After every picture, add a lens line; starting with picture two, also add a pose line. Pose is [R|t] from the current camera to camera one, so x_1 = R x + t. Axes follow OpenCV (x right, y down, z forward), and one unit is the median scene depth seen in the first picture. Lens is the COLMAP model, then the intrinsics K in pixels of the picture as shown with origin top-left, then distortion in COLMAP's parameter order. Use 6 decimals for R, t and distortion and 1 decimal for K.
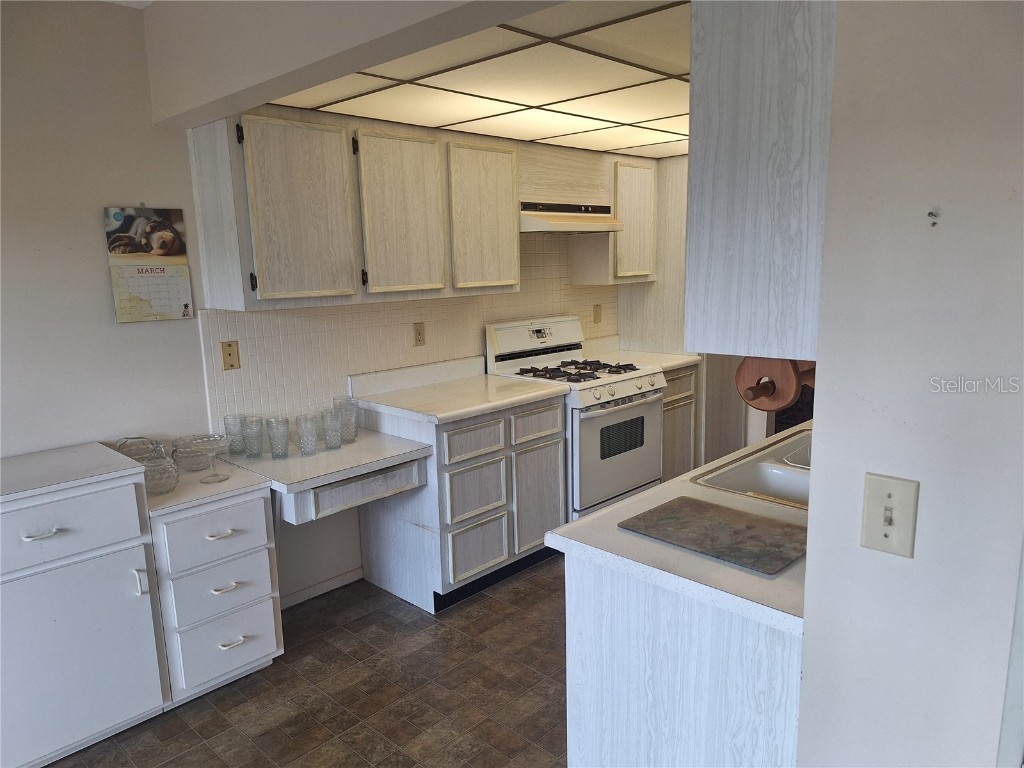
lens RADIAL K [[712.8, 0, 512.0], [0, 712.8, 384.0], [0, 0, 1]] dist [0.084079, -0.100310]
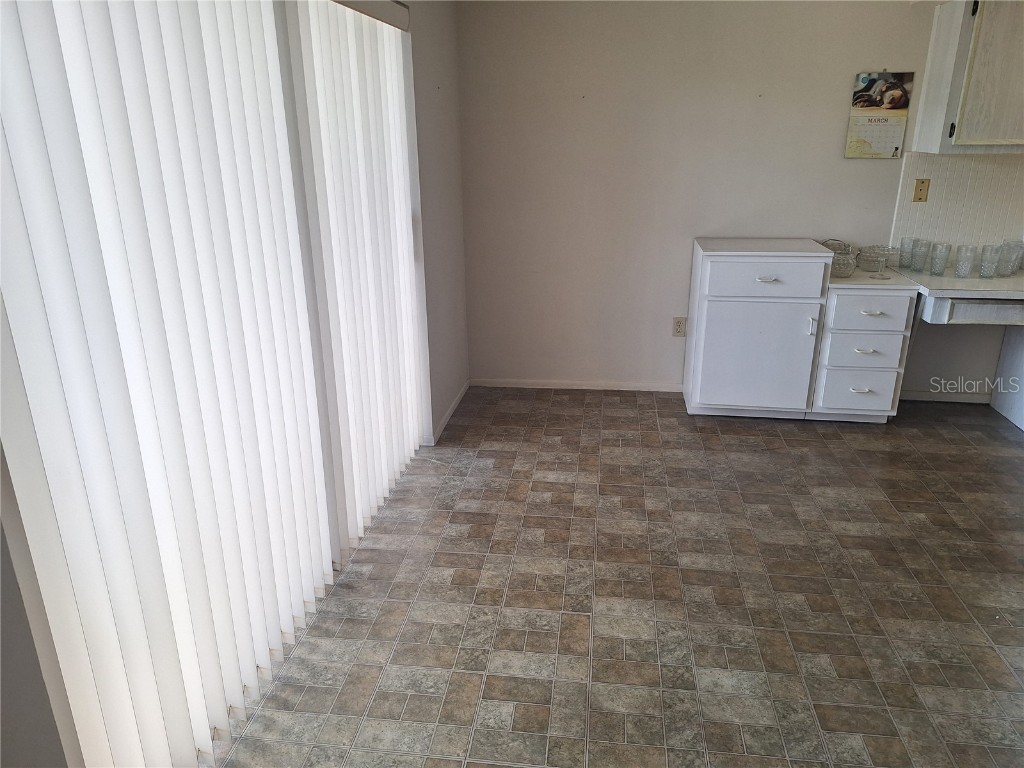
lens RADIAL K [[712.8, 0, 512.0], [0, 712.8, 384.0], [0, 0, 1]] dist [0.084079, -0.100310]
pose [[0.585514, 0.287299, -0.758046, 0.286675], [-0.149076, 0.957306, 0.247672, 0.086563], [0.796838, -0.032009, 0.603345, -0.409624]]
